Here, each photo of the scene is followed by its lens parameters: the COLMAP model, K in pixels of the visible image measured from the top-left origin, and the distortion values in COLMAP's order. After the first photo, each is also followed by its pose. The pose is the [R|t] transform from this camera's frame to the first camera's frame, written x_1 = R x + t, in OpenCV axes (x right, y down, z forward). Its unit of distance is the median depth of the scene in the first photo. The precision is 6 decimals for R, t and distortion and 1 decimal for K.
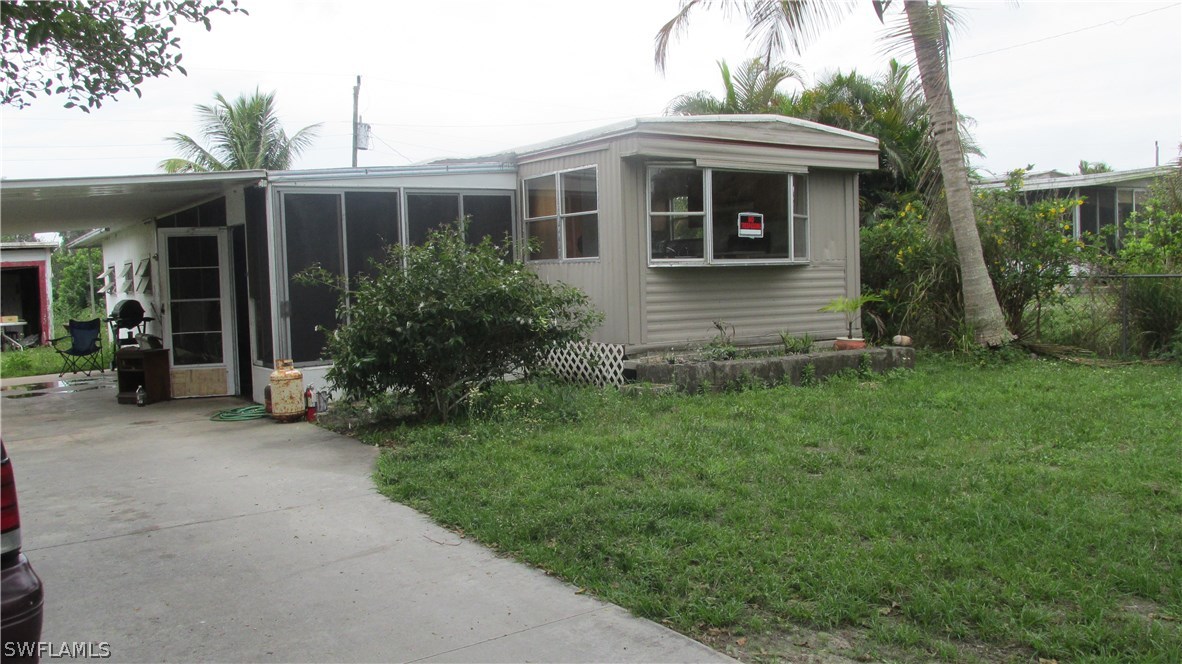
lens RADIAL K [[993.1, 0, 598.6], [0, 993.1, 330.5], [0, 0, 1]] dist [-0.013553, -0.003503]
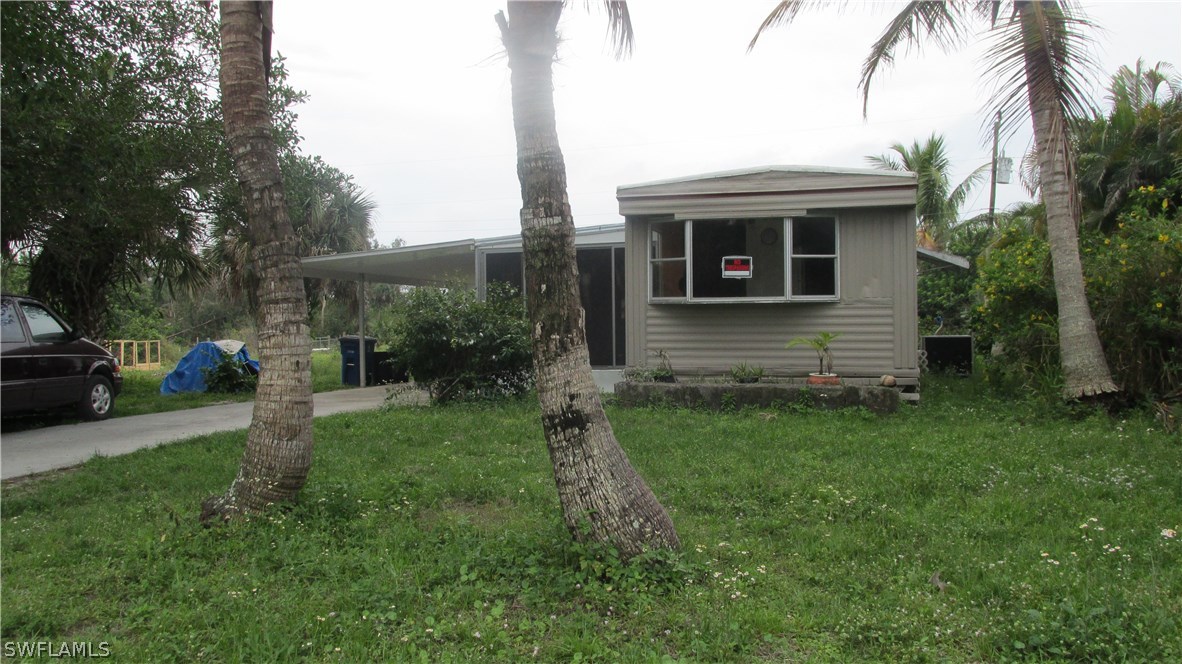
lens RADIAL K [[993.1, 0, 598.6], [0, 993.1, 330.5], [0, 0, 1]] dist [-0.013553, -0.003503]
pose [[0.640215, 0.026472, -0.767739, 0.908472], [-0.050298, 0.998706, -0.007508, -0.018179], [0.766547, 0.043422, 0.640718, 0.163801]]
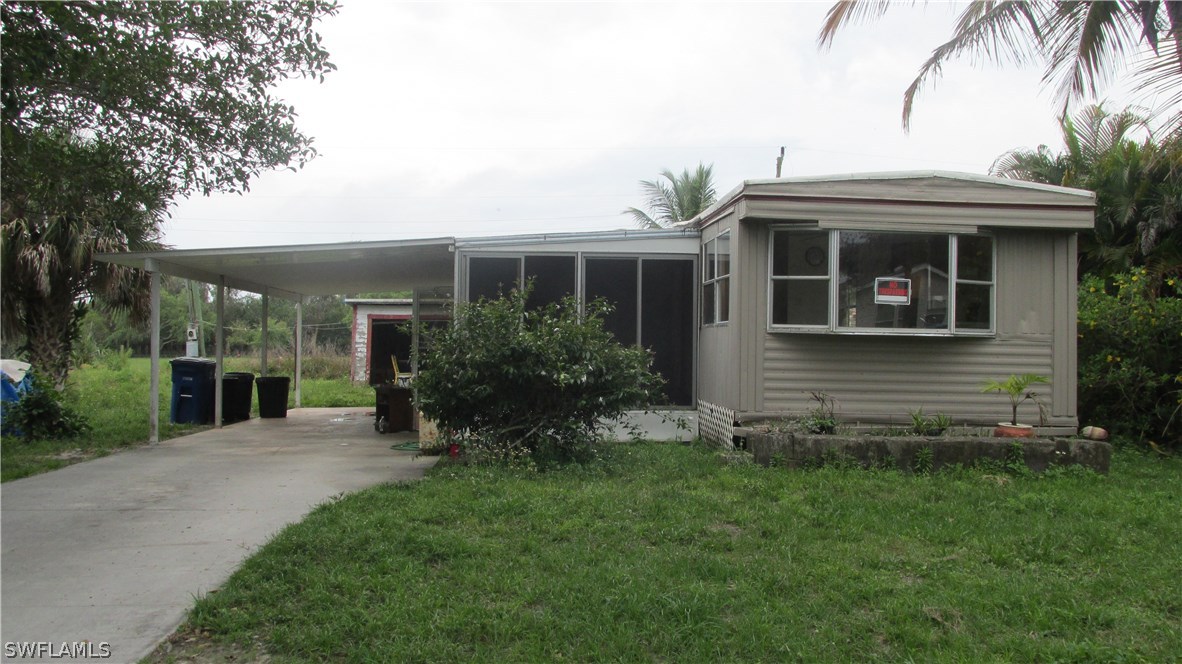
lens RADIAL K [[993.1, 0, 598.6], [0, 993.1, 330.5], [0, 0, 1]] dist [-0.013553, -0.003503]
pose [[0.866555, 0.034032, -0.497921, 0.371161], [-0.067652, 0.996474, -0.049629, -0.006361], [0.494476, 0.076692, 0.865801, 0.079384]]
